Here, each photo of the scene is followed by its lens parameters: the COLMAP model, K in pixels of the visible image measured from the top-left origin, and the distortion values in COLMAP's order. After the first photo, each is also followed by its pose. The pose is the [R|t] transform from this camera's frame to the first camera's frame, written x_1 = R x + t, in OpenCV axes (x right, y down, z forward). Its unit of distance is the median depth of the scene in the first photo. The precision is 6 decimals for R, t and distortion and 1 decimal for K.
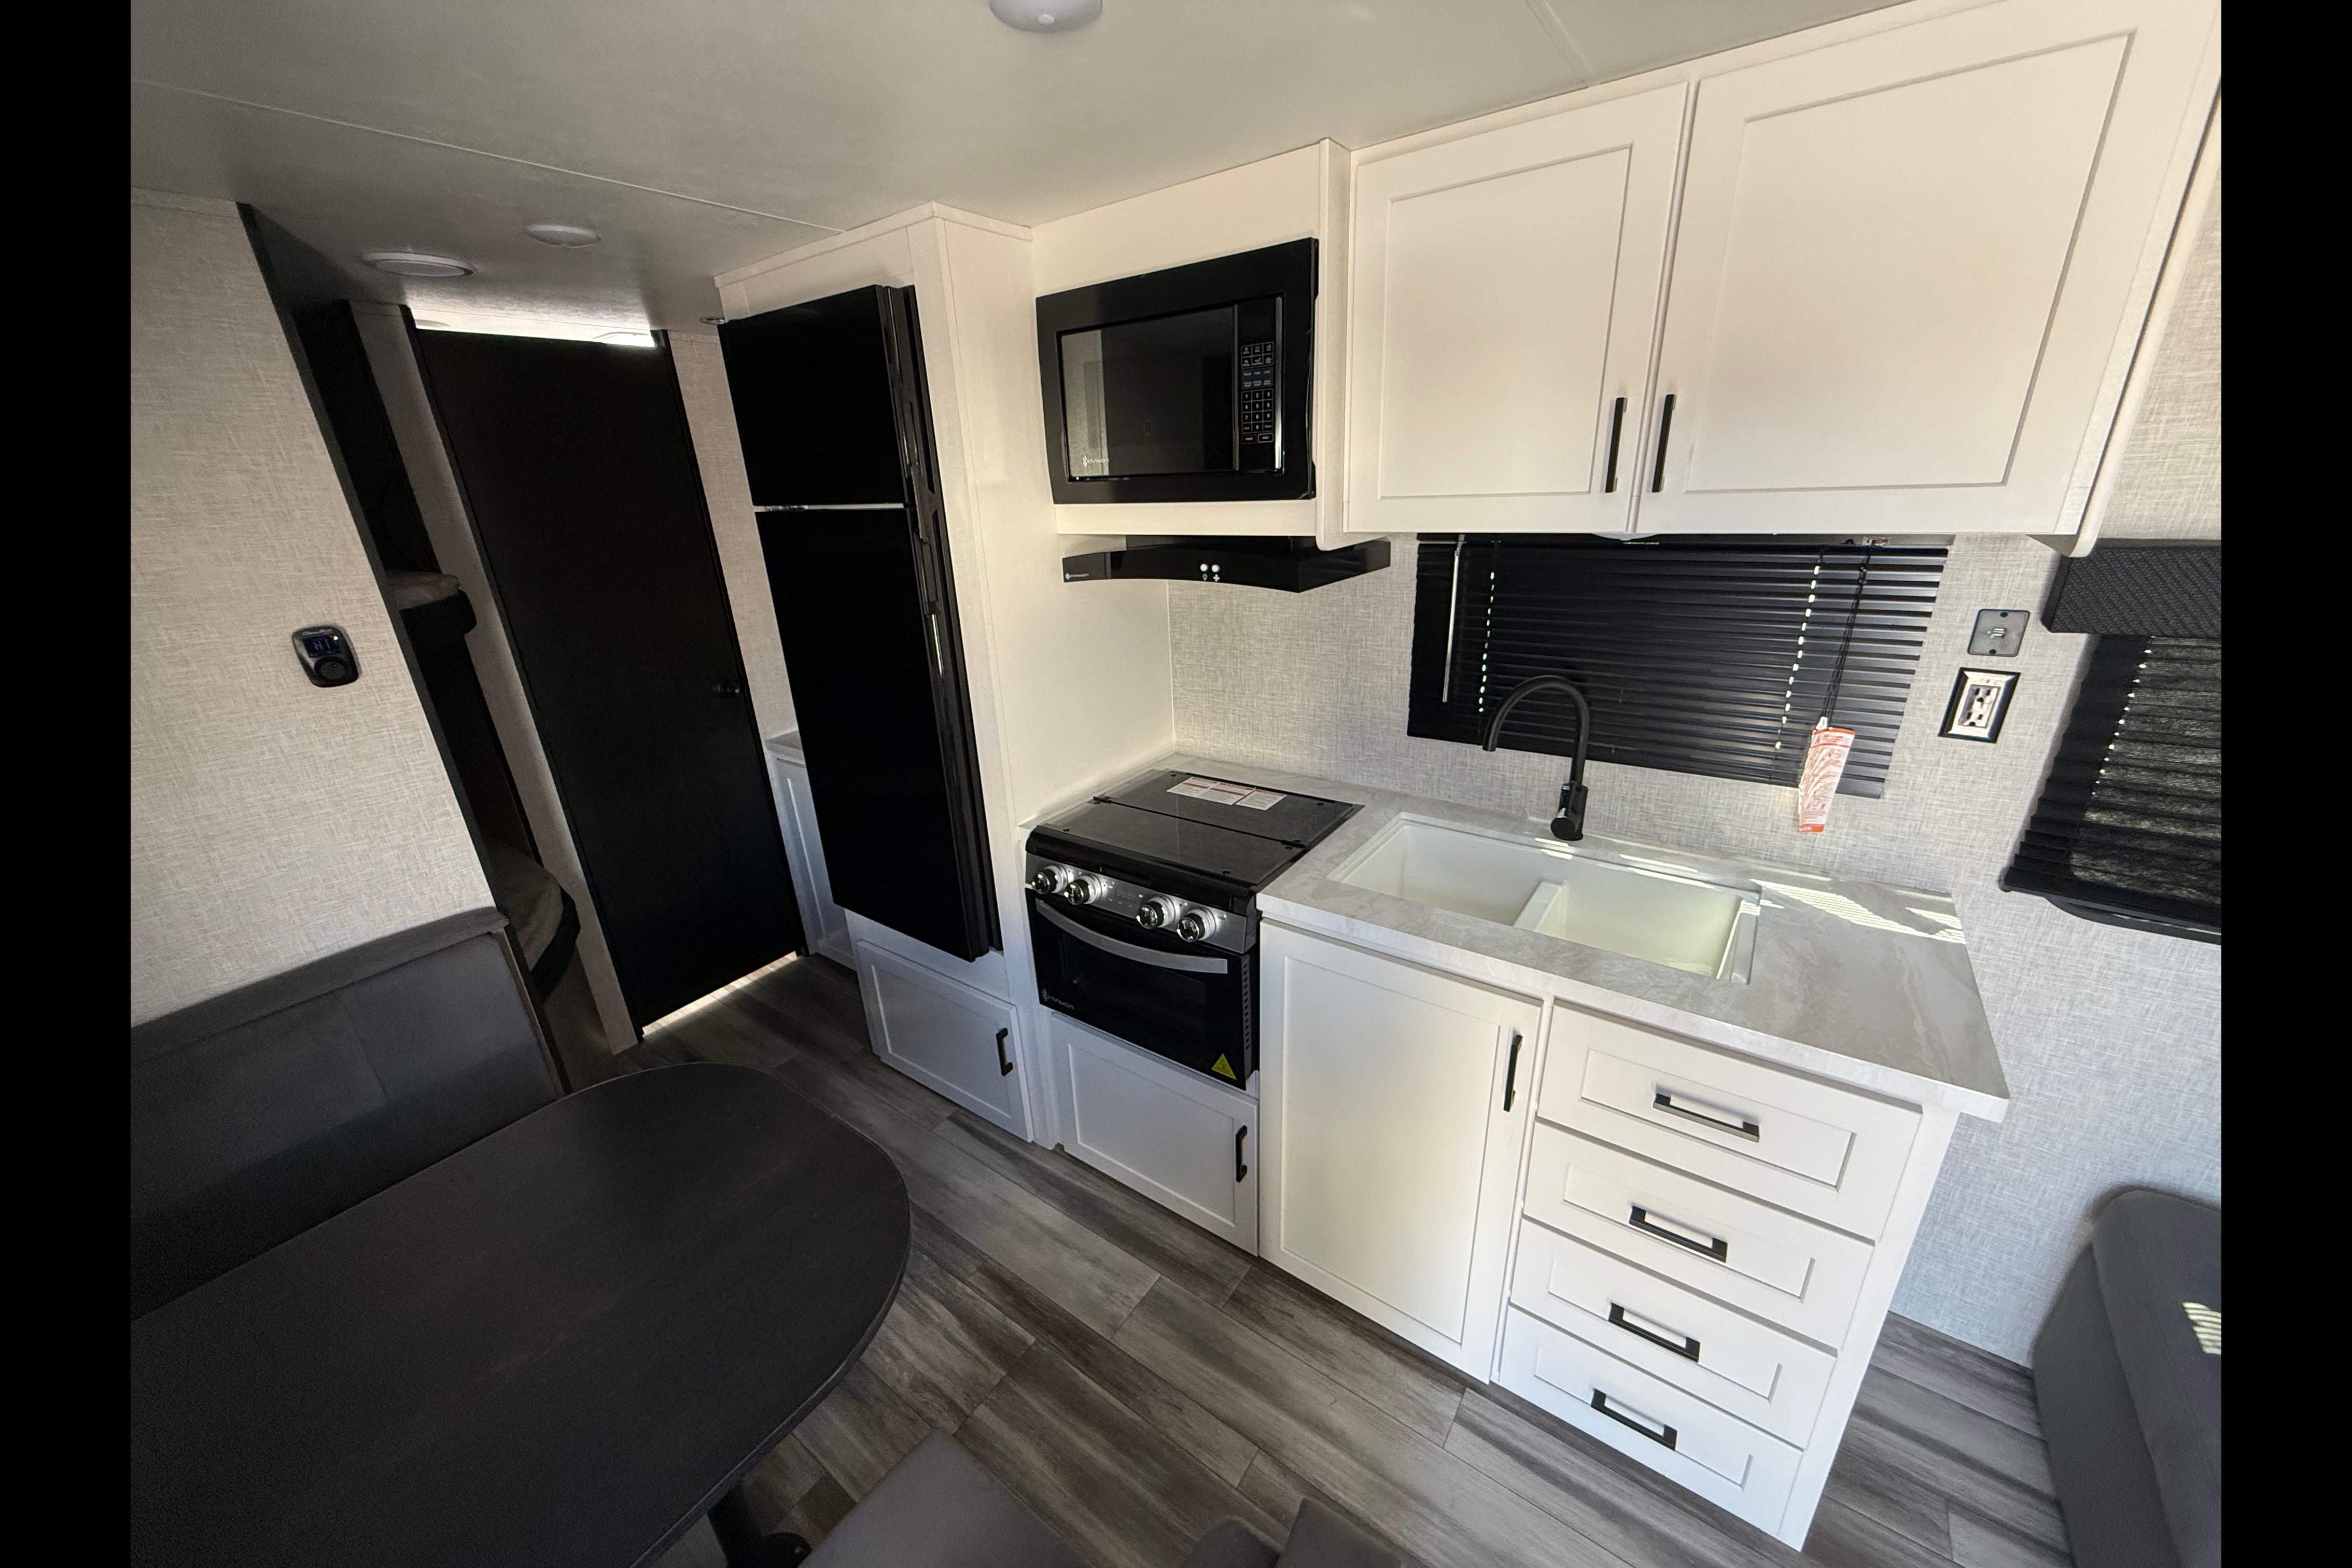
lens RADIAL K [[840.7, 0, 1176.0], [0, 840.7, 784.0], [0, 0, 1]] dist [-0.000946, -0.000086]
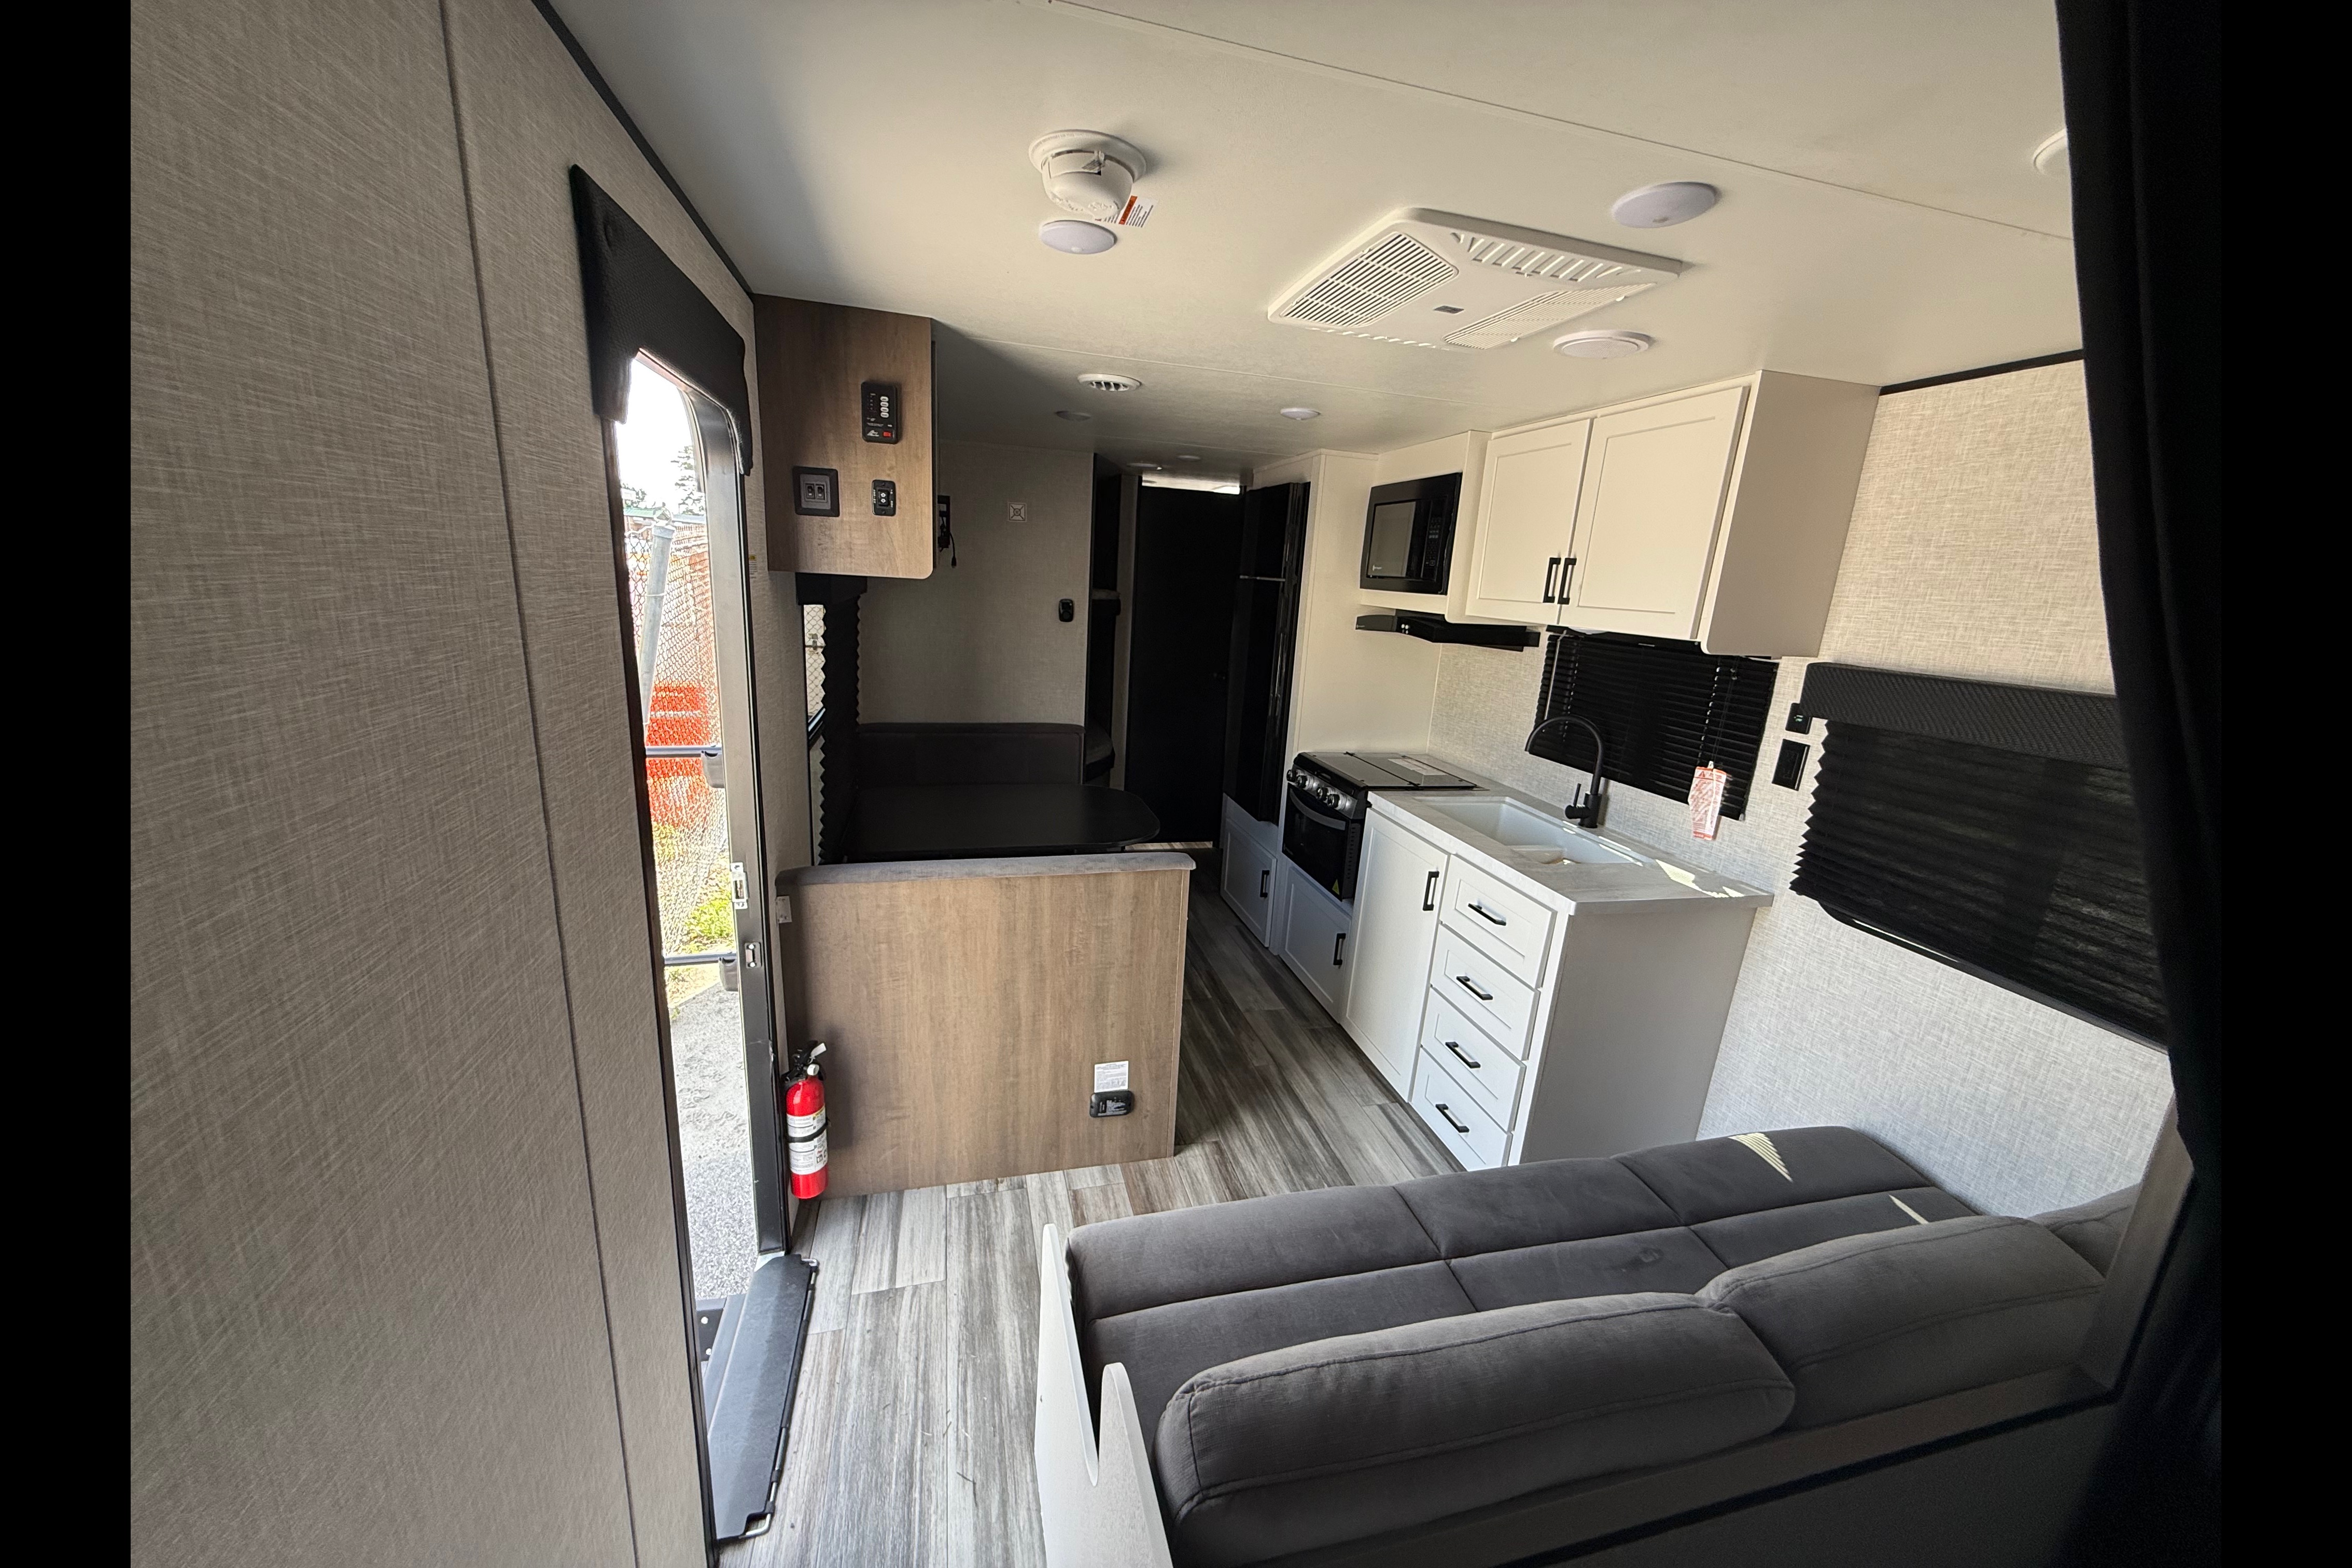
lens RADIAL K [[840.7, 0, 1176.0], [0, 840.7, 784.0], [0, 0, 1]] dist [-0.000946, -0.000086]
pose [[0.769706, 0.242403, -0.590587, 0.854797], [-0.308620, 0.951112, -0.011844, 0.263941], [0.558843, 0.191383, 0.806887, -0.752438]]
